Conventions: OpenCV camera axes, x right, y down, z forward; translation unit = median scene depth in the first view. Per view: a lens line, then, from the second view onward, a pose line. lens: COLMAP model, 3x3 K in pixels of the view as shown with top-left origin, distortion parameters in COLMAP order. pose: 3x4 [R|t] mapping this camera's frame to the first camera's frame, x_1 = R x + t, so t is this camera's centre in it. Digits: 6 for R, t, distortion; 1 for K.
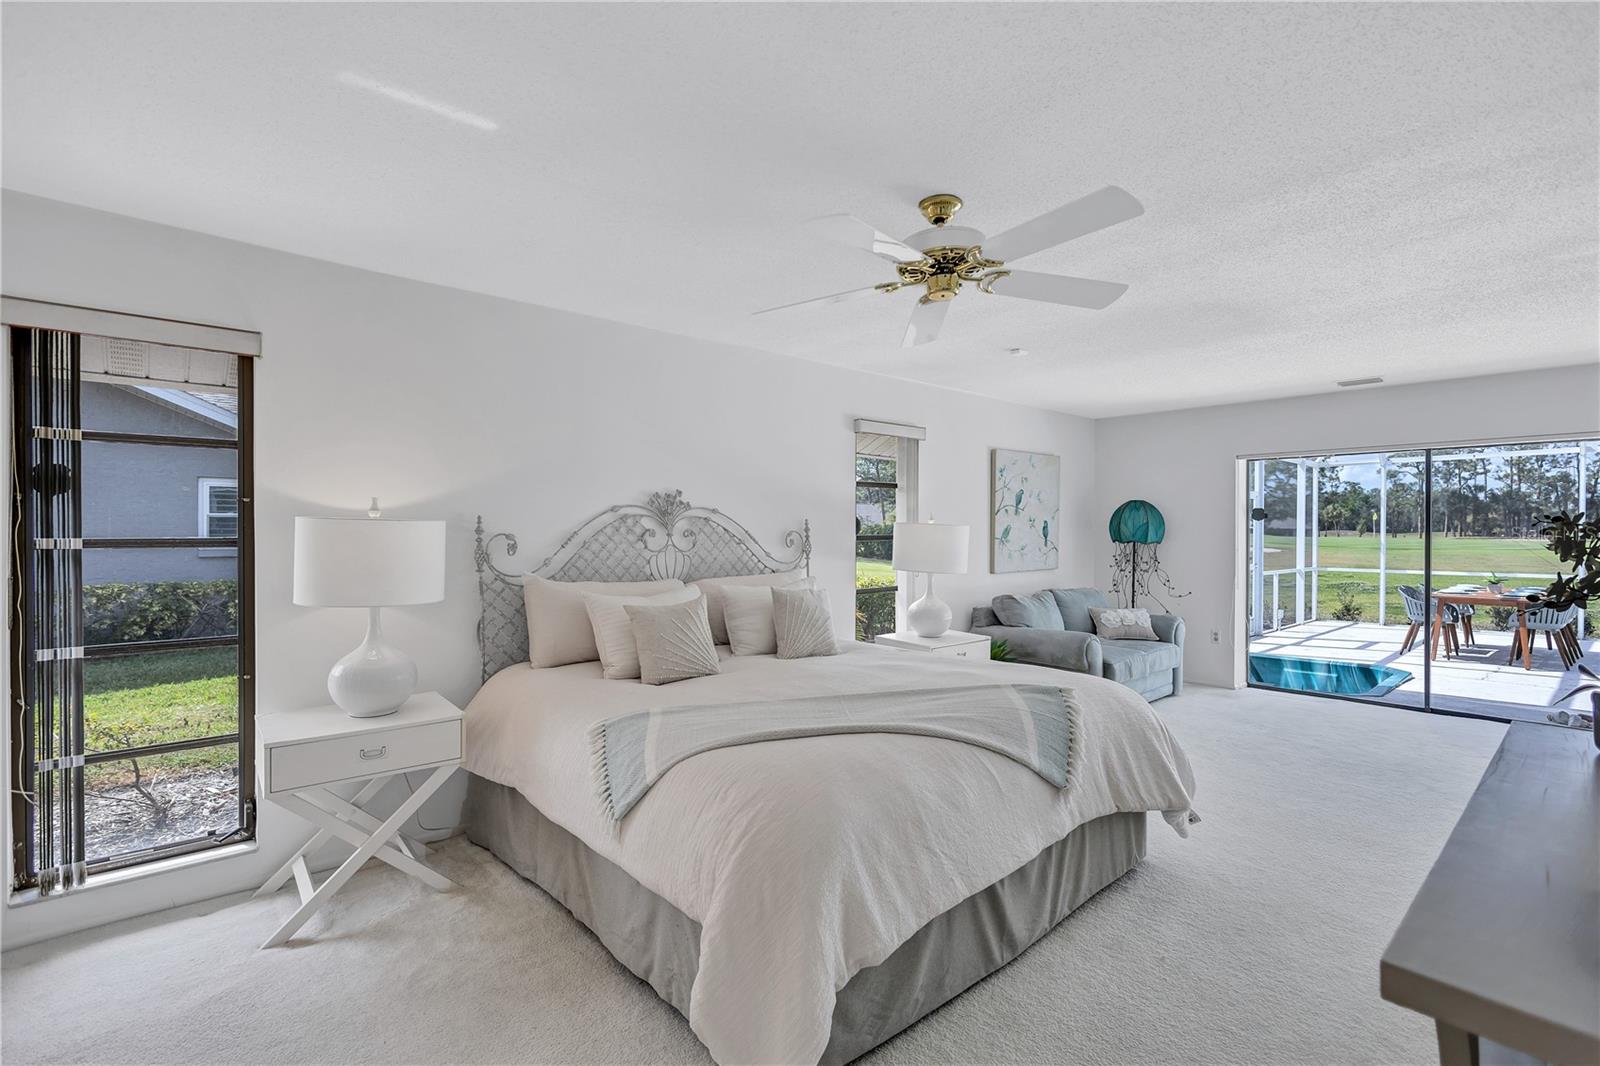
lens RADIAL K [[737.6, 0, 800.0], [0, 737.6, 533.0], [0, 0, 1]] dist [0.001523, 0.000014]
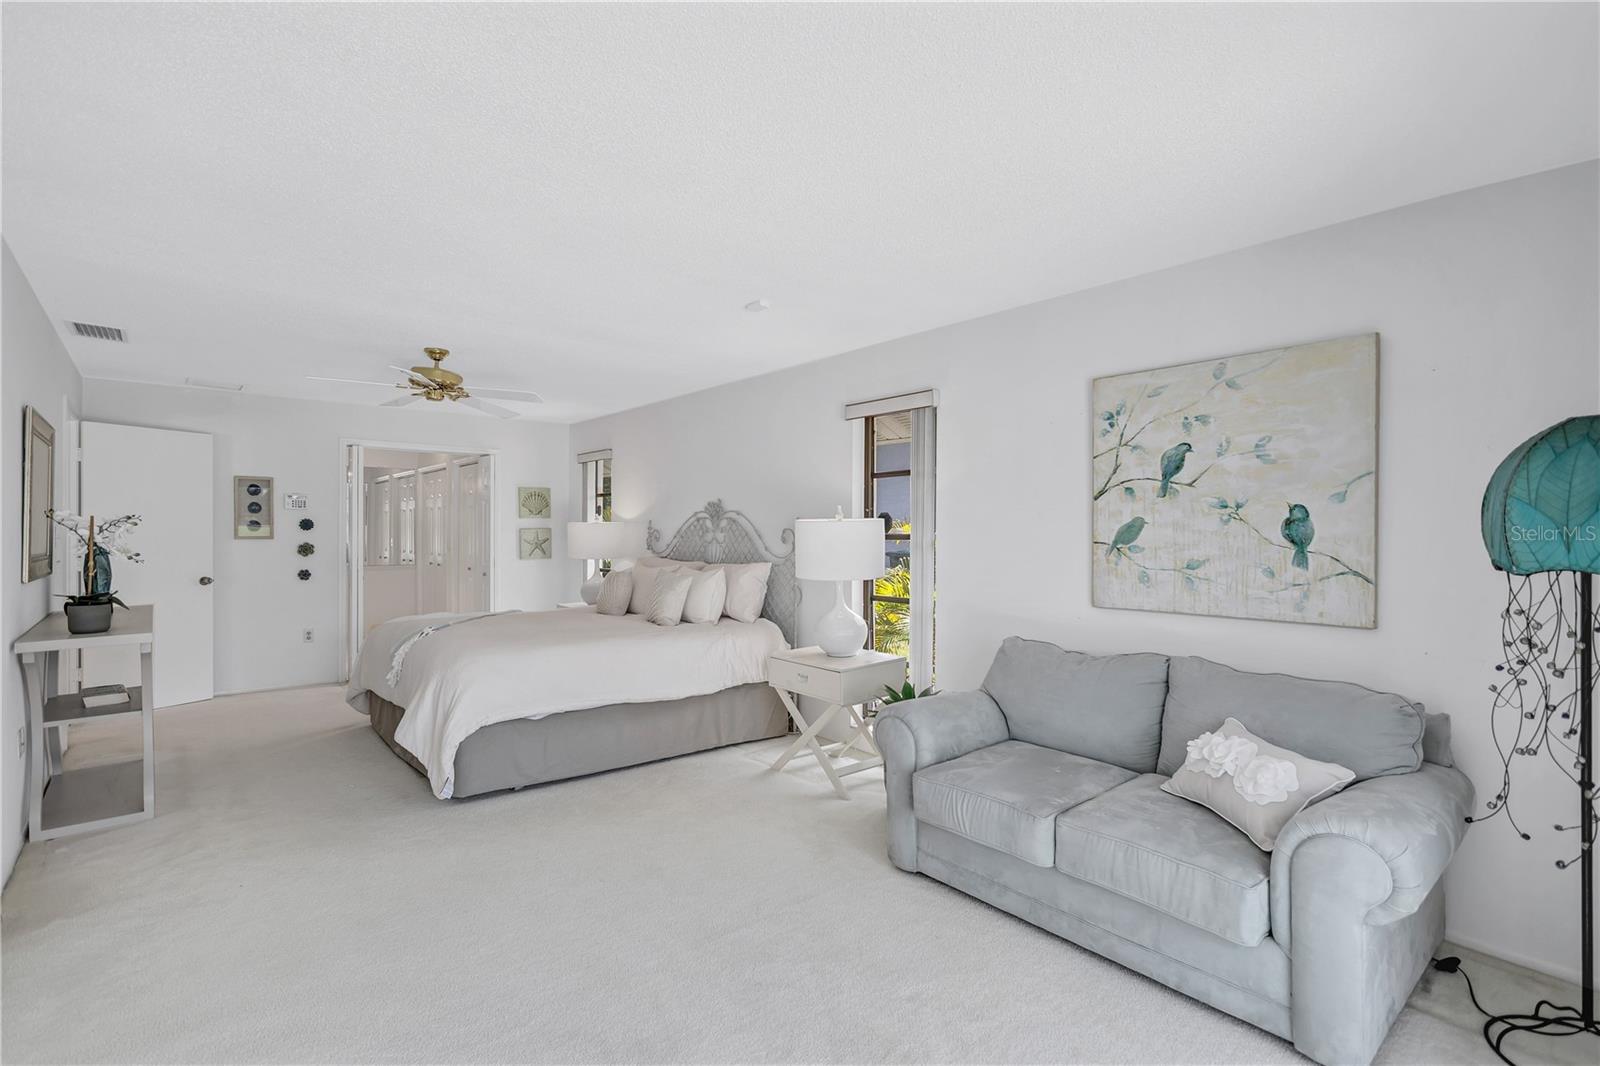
lens RADIAL K [[734.2, 0, 800.0], [0, 734.2, 533.0], [0, 0, 1]] dist [0.004027, -0.000030]
pose [[-0.022622, 0.006890, -0.999720, 0.949680], [-0.004502, 0.999965, 0.006994, -0.003212], [0.999734, 0.004658, -0.022590, 0.923021]]
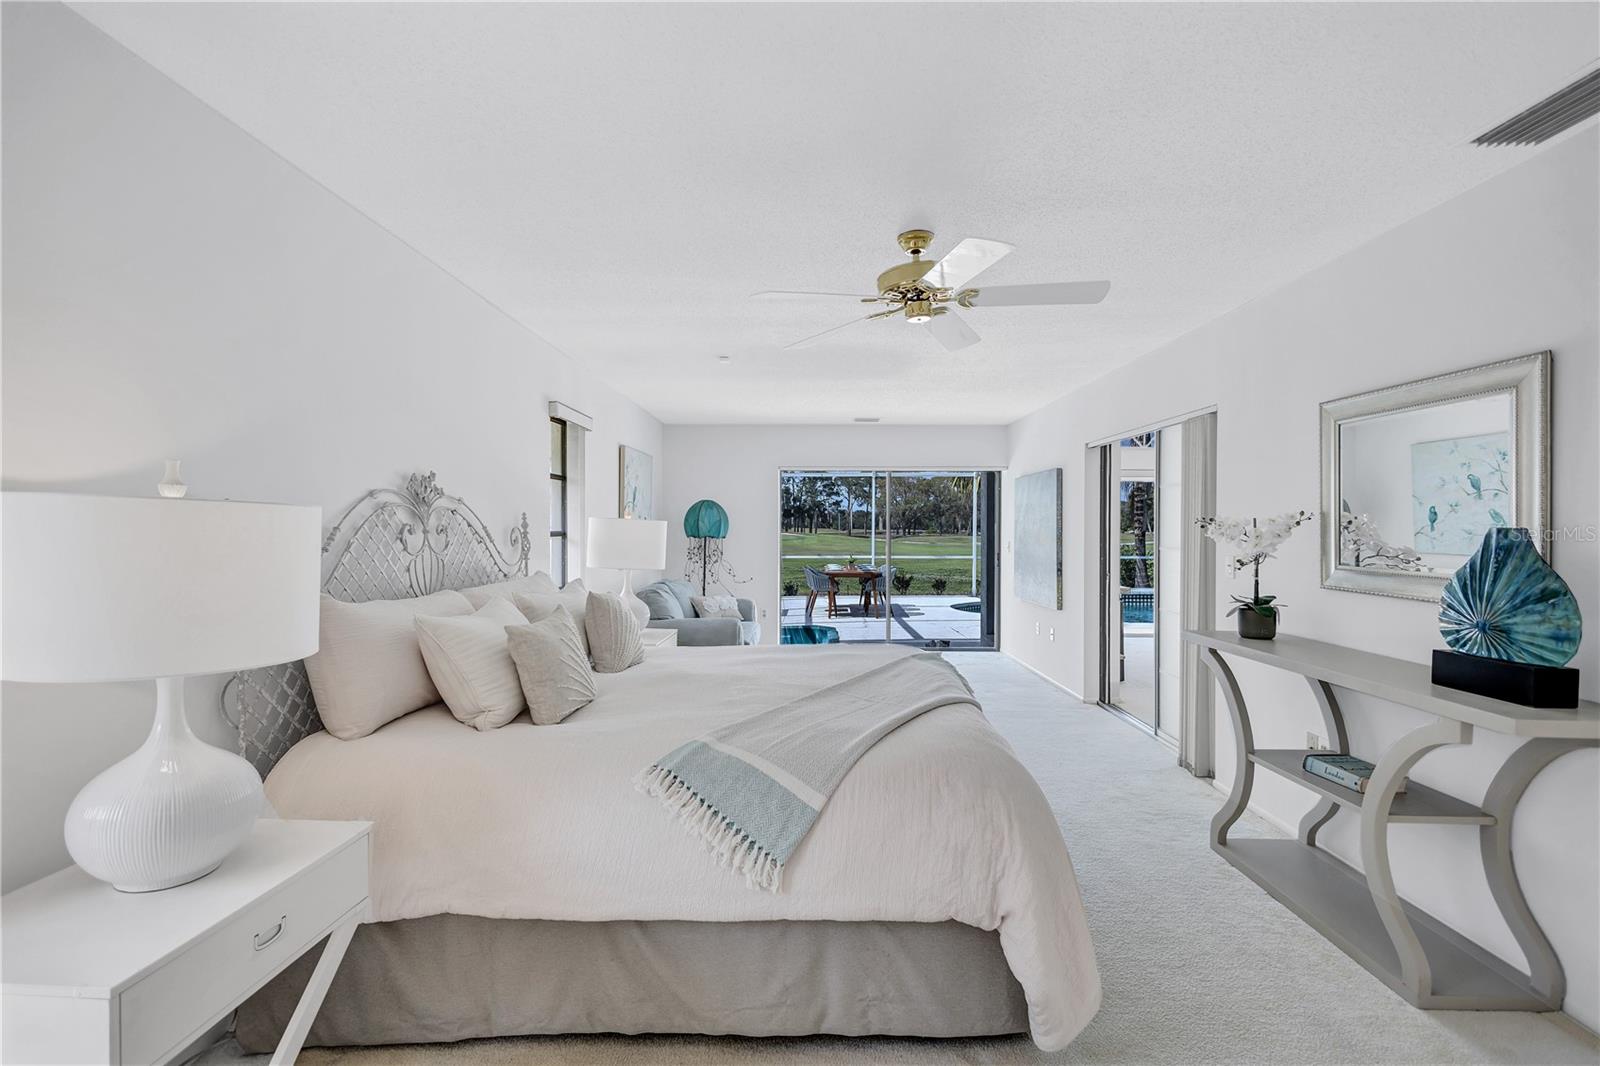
lens RADIAL K [[734.2, 0, 800.0], [0, 734.2, 533.0], [0, 0, 1]] dist [0.004027, -0.000030]
pose [[0.665804, -0.005695, 0.746105, -0.366585], [0.001727, 0.999980, 0.006091, 0.000105], [-0.746125, -0.002767, 0.665800, 0.178344]]
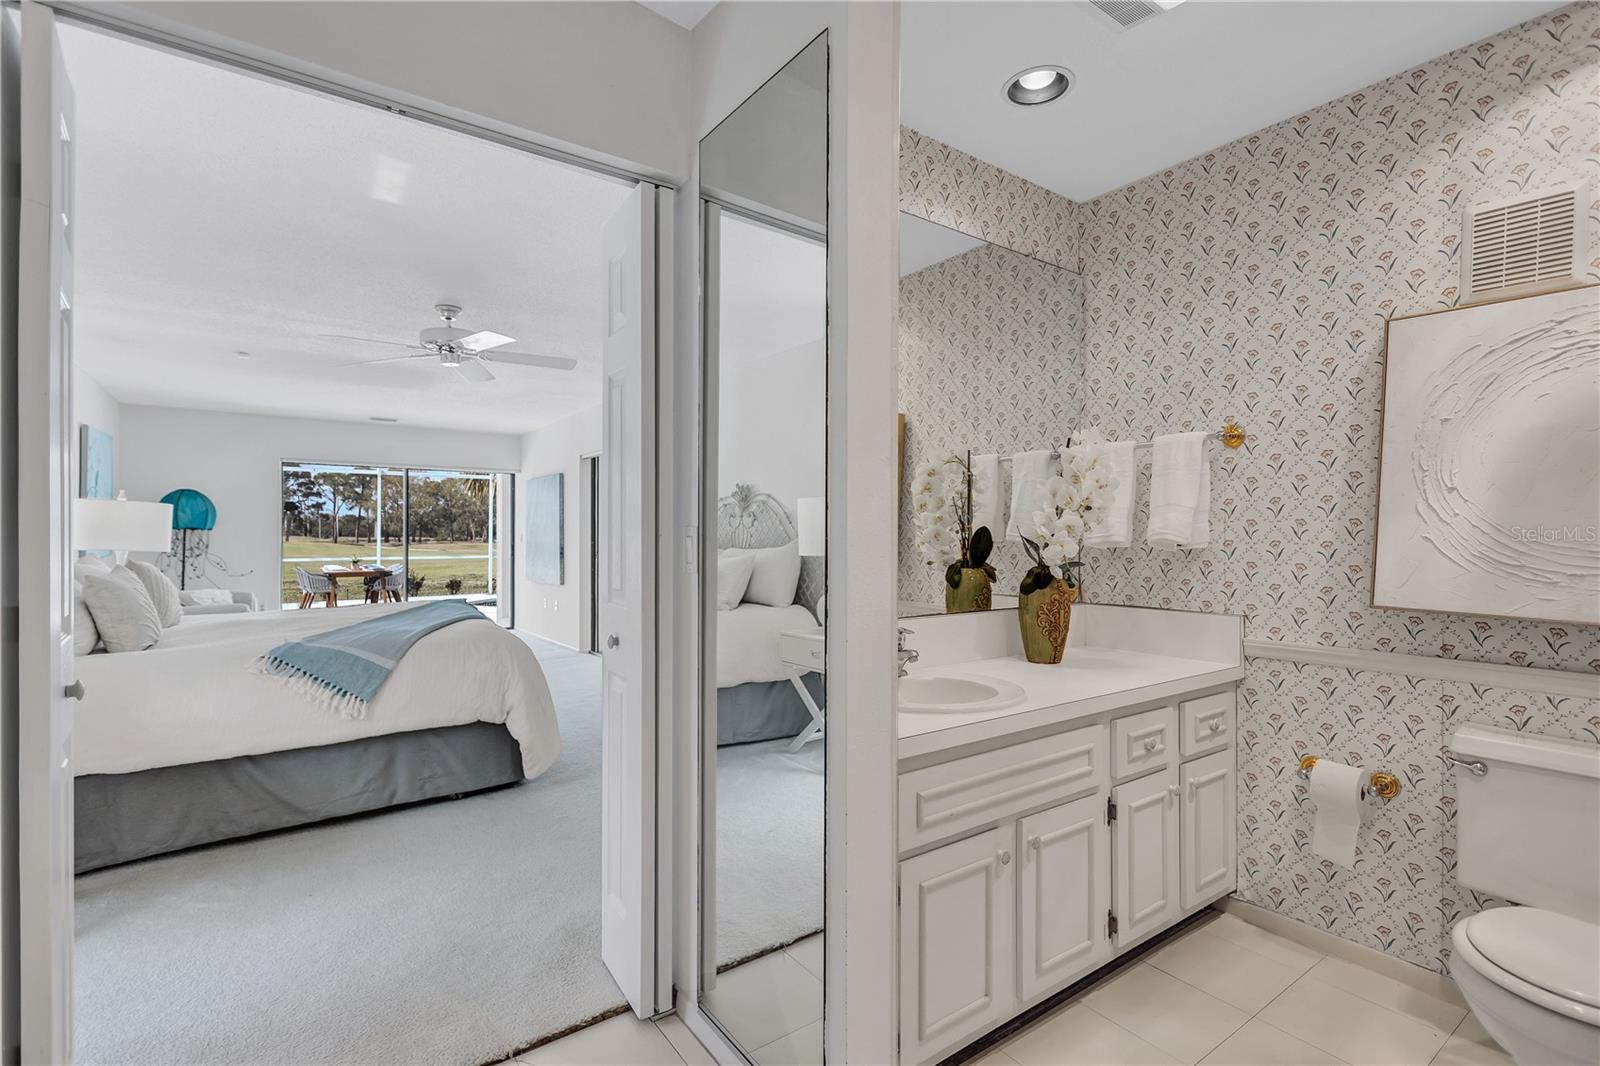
lens RADIAL K [[734.2, 0, 800.0], [0, 734.2, 533.0], [0, 0, 1]] dist [0.004027, -0.000030]
pose [[0.096186, 0.002240, 0.995361, -0.643260], [0.002837, 0.999993, -0.002524, 0.030085], [-0.995359, 0.003066, 0.096179, 0.029974]]
